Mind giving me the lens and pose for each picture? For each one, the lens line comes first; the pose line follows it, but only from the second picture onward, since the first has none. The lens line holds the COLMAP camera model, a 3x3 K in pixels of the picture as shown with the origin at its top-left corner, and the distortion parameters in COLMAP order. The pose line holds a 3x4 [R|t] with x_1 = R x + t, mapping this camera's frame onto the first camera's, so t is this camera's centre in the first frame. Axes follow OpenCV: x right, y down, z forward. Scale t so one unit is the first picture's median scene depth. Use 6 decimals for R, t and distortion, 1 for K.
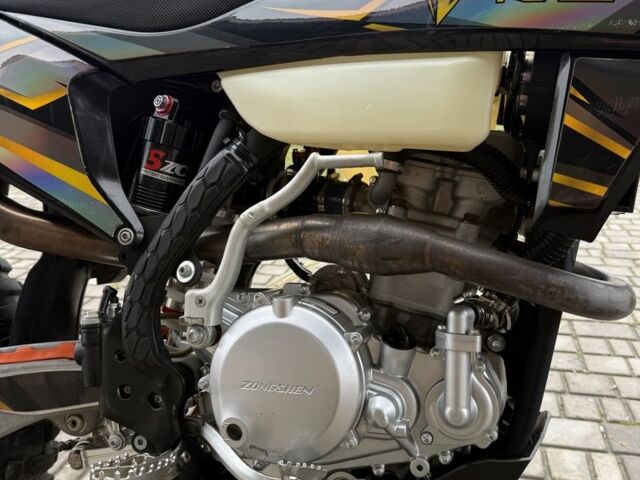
lens RADIAL K [[509.9, 0, 320.0], [0, 509.9, 240.0], [0, 0, 1]] dist [0.009948, -0.003636]
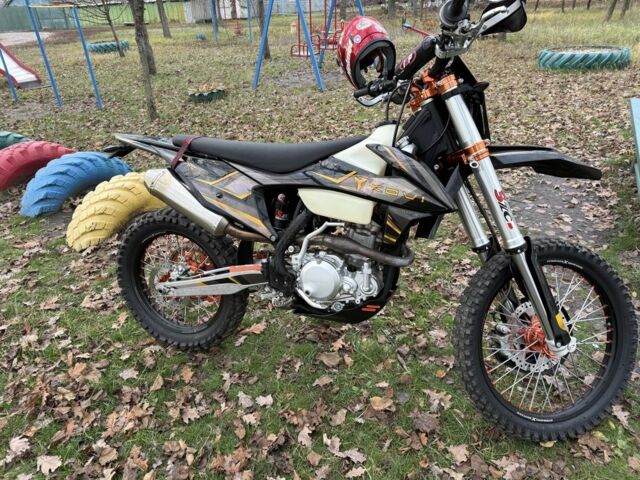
lens RADIAL K [[438.0, 0, 320.0], [0, 438.0, 240.0], [0, 0, 1]] dist [0.092747, -0.000899]
pose [[0.992846, -0.005661, -0.119266, 0.296229], [0.035951, 0.966695, 0.253393, -0.759959], [0.113859, -0.255868, 0.959983, -1.868513]]
